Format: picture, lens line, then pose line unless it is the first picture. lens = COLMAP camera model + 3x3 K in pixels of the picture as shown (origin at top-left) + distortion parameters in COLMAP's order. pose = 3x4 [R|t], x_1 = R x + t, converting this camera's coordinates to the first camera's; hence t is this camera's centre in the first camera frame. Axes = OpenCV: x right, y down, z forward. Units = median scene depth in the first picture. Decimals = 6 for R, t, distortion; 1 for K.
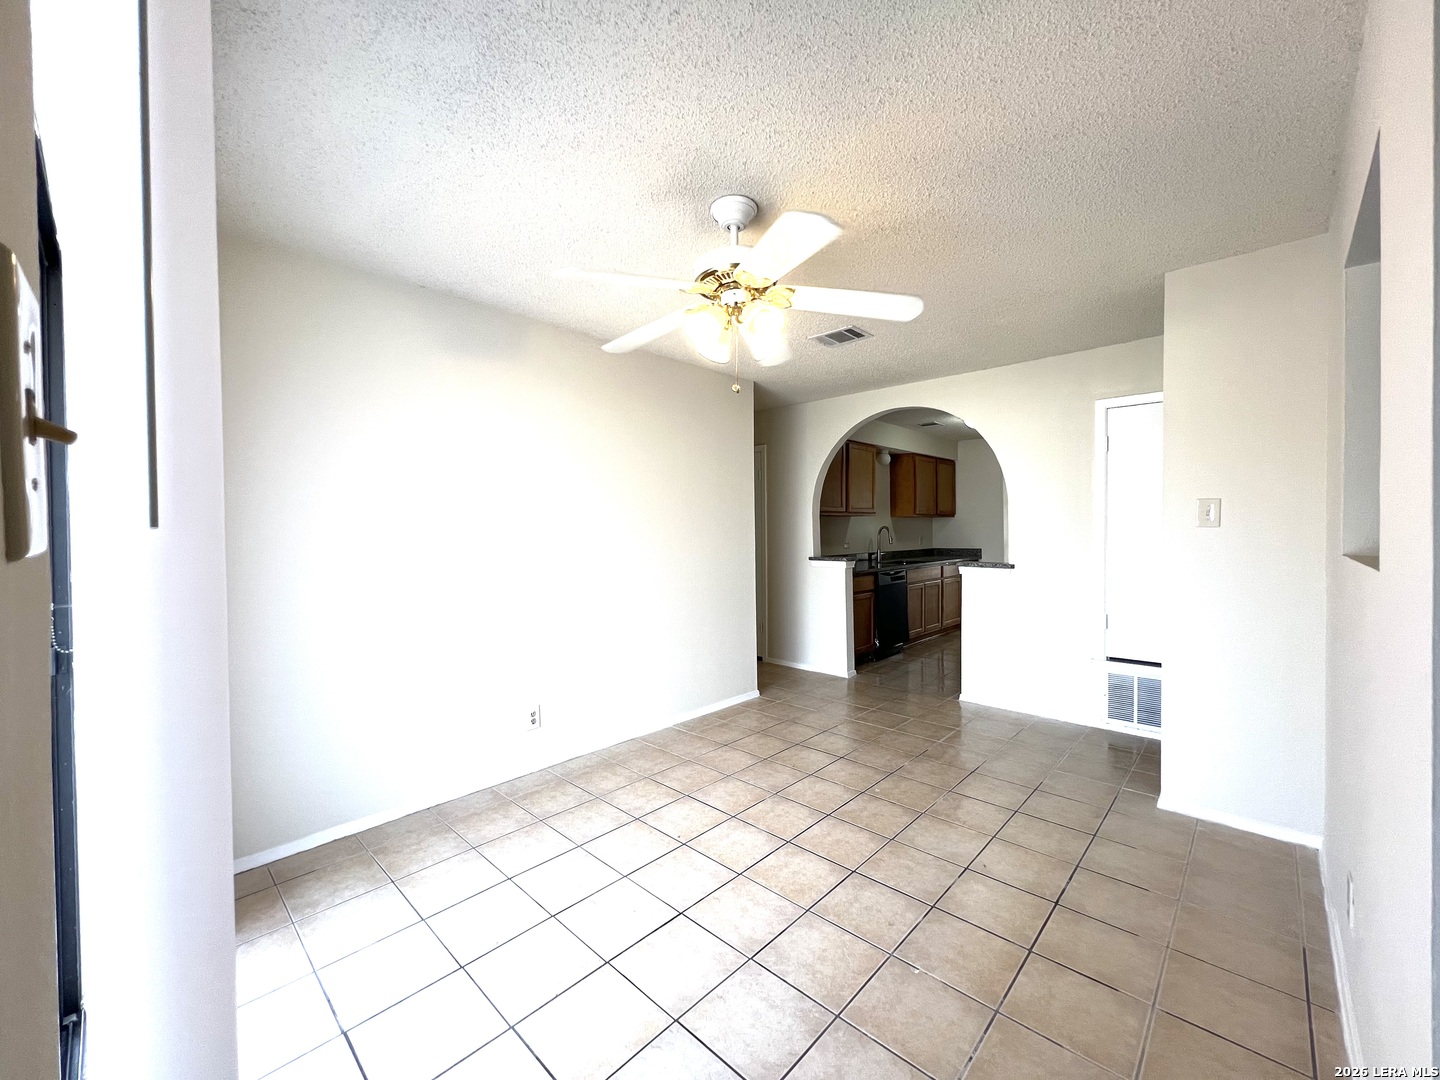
lens RADIAL K [[582.1, 0, 720.4], [0, 582.1, 537.7], [0, 0, 1]] dist [0.001324, 0.000077]
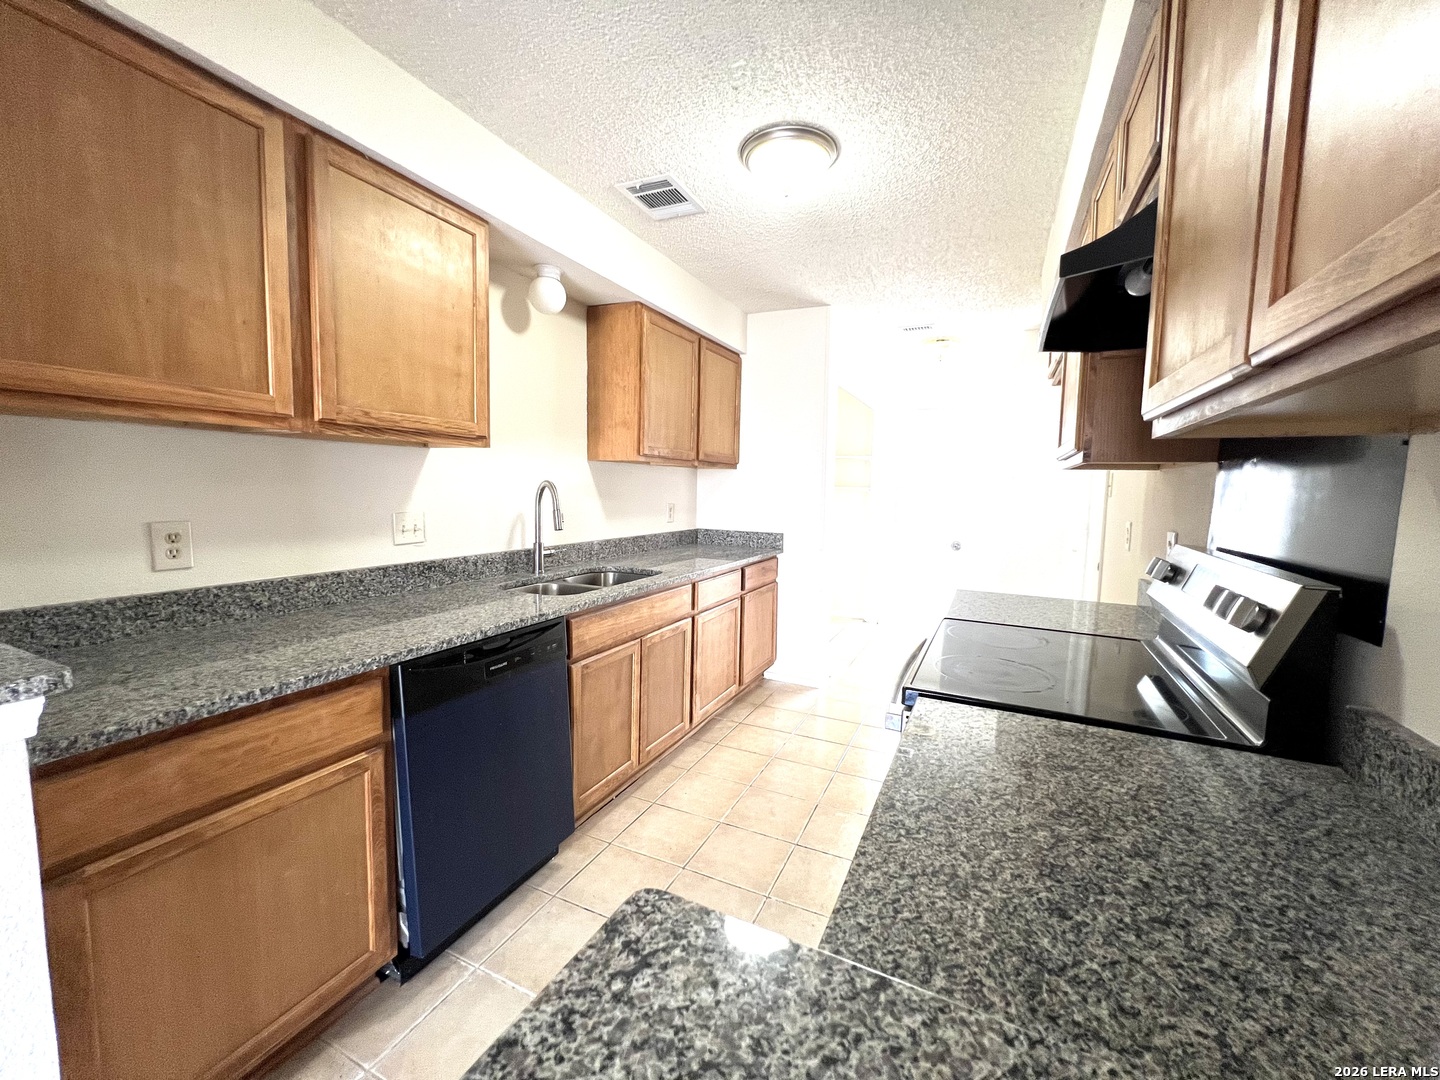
lens RADIAL K [[582.1, 0, 716.4], [0, 582.1, 541.3], [0, 0, 1]] dist [0.001324, 0.000077]
pose [[0.950563, -0.008817, 0.310406, 0.250740], [-0.016106, 0.996852, 0.077637, -0.011497], [-0.310113, -0.078798, 0.947428, 0.573685]]
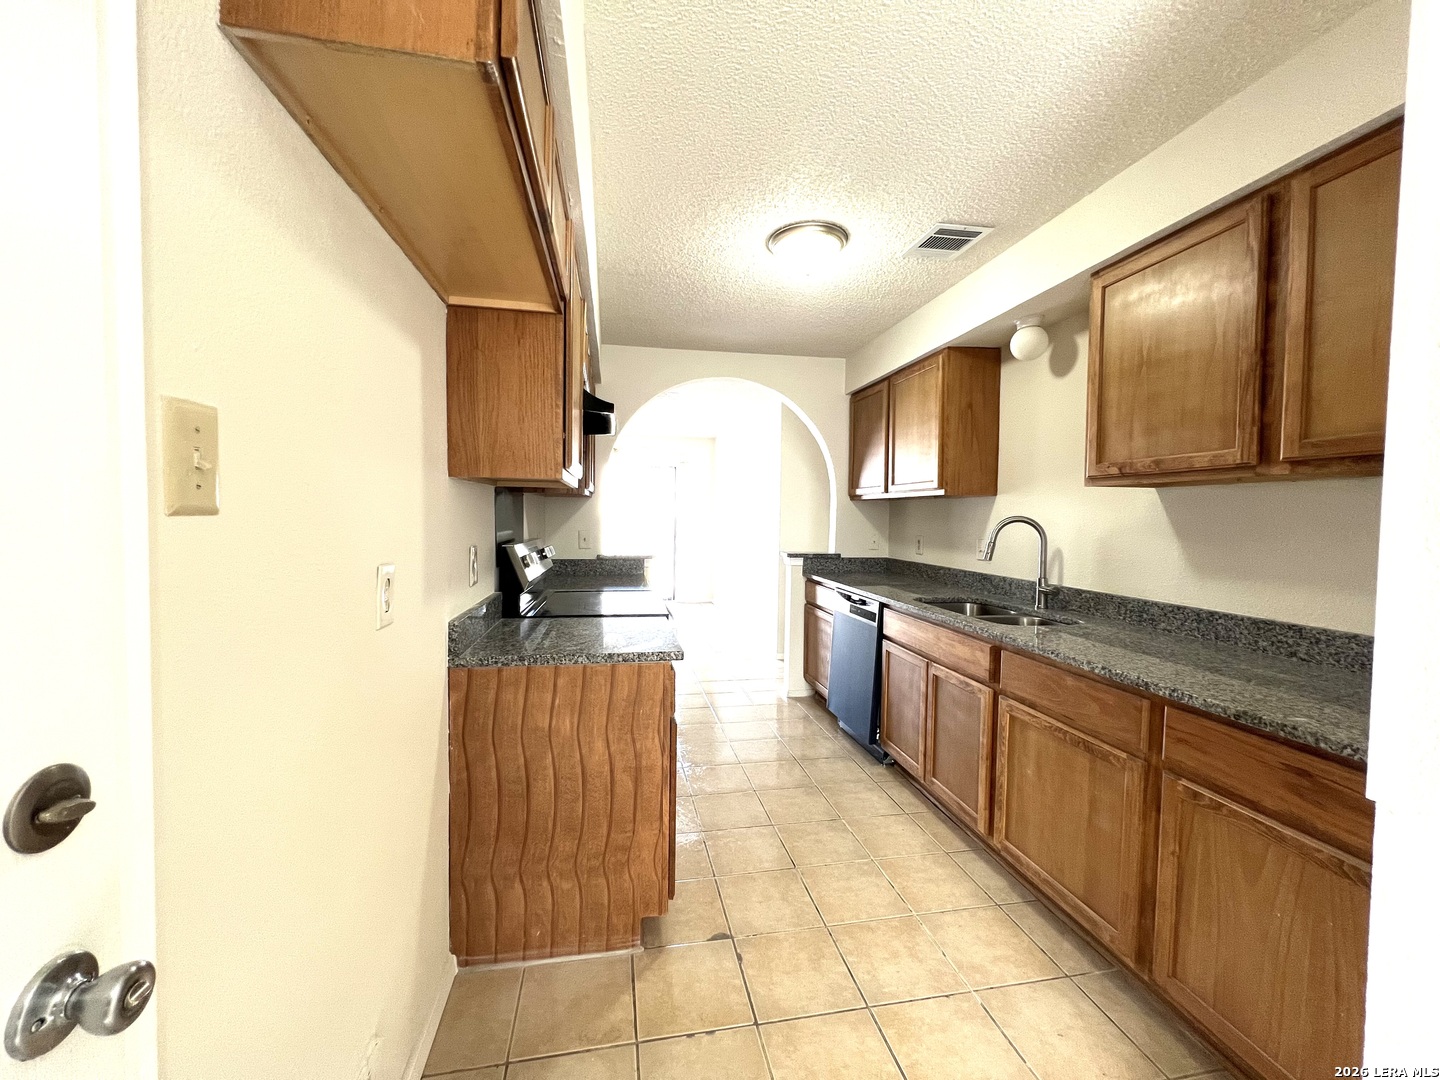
lens RADIAL K [[582.1, 0, 721.1], [0, 582.1, 538.2], [0, 0, 1]] dist [0.001324, 0.000077]
pose [[-0.593424, 0.024969, -0.804503, 0.654903], [-0.026198, 0.998390, 0.050310, -0.018486], [0.804464, 0.050931, -0.591814, 0.986341]]
